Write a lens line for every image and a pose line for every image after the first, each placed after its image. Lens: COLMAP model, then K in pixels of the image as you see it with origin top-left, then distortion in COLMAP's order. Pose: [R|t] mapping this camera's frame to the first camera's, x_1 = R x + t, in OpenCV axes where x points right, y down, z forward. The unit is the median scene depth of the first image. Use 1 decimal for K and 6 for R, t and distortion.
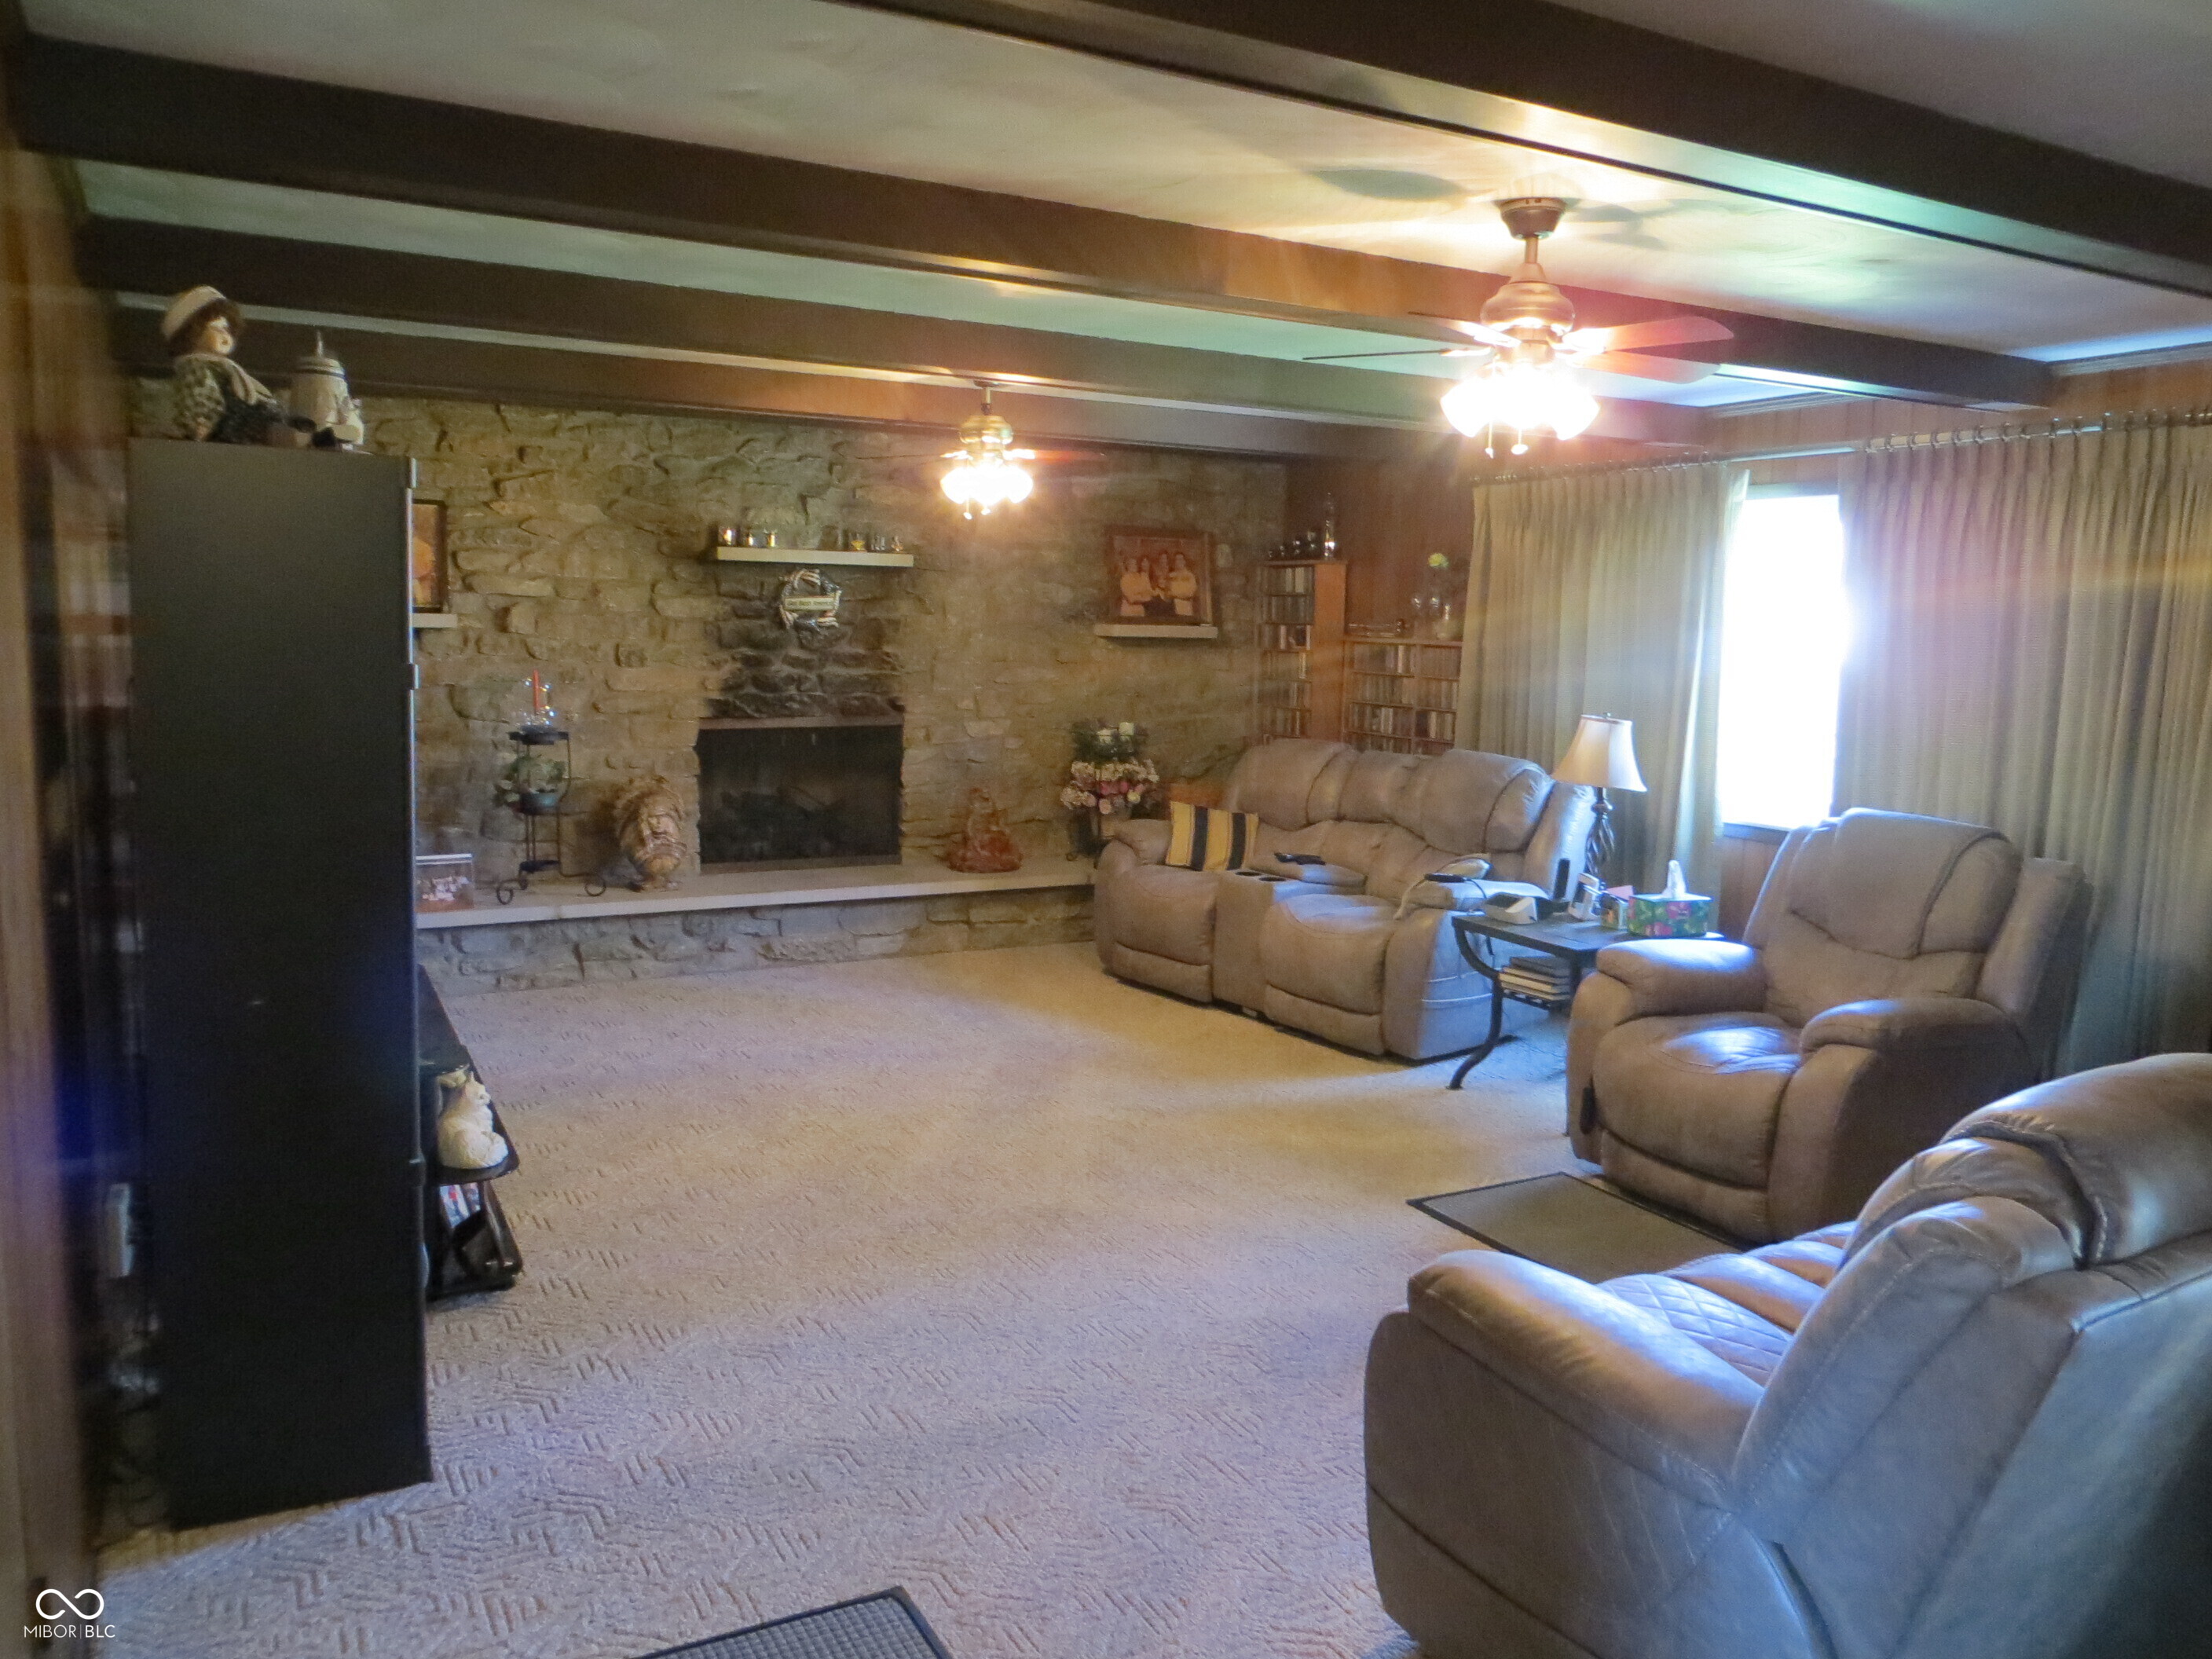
lens RADIAL K [[1638.5, 0, 1088.4], [0, 1638.5, 832.6], [0, 0, 1]] dist [-0.017607, 0.002154]
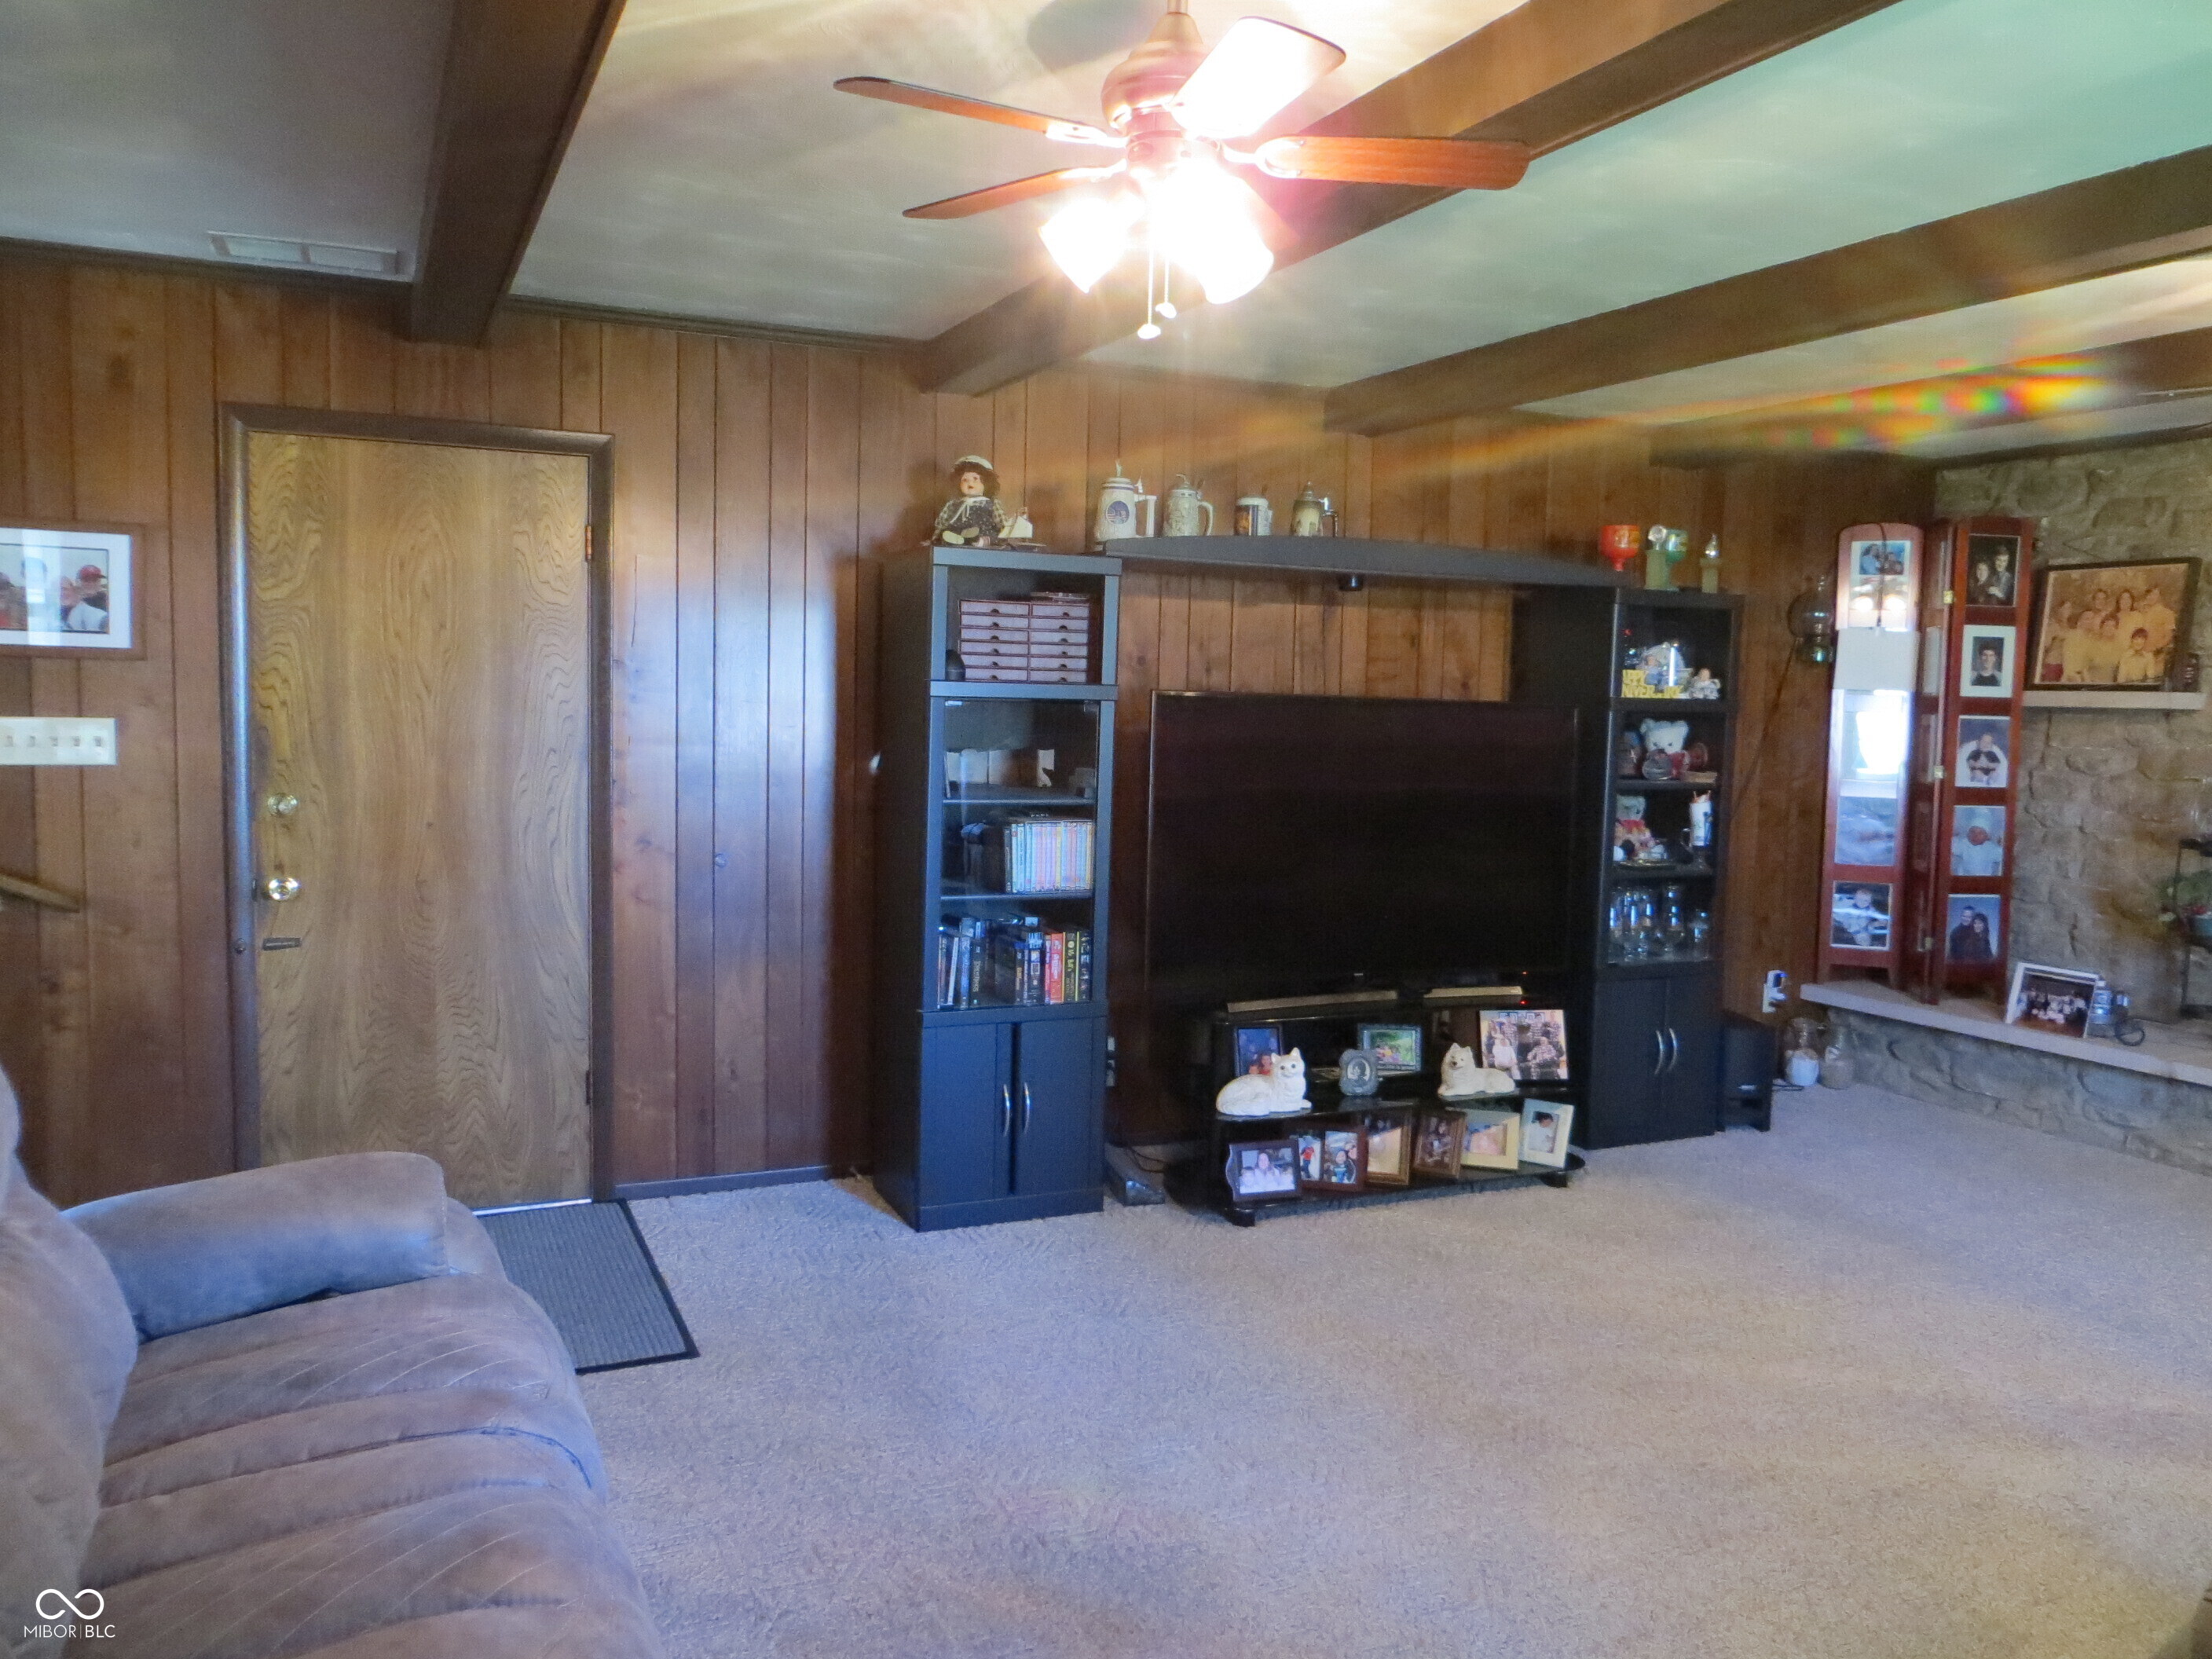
lens RADIAL K [[1641.2, 0, 1137.9], [0, 1641.2, 837.8], [0, 0, 1]] dist [-0.041177, 0.000551]
pose [[-0.048088, 0.063696, -0.996810, 0.469925], [-0.152453, 0.985804, 0.070348, -0.039920], [0.987140, 0.155350, -0.037694, 0.540265]]
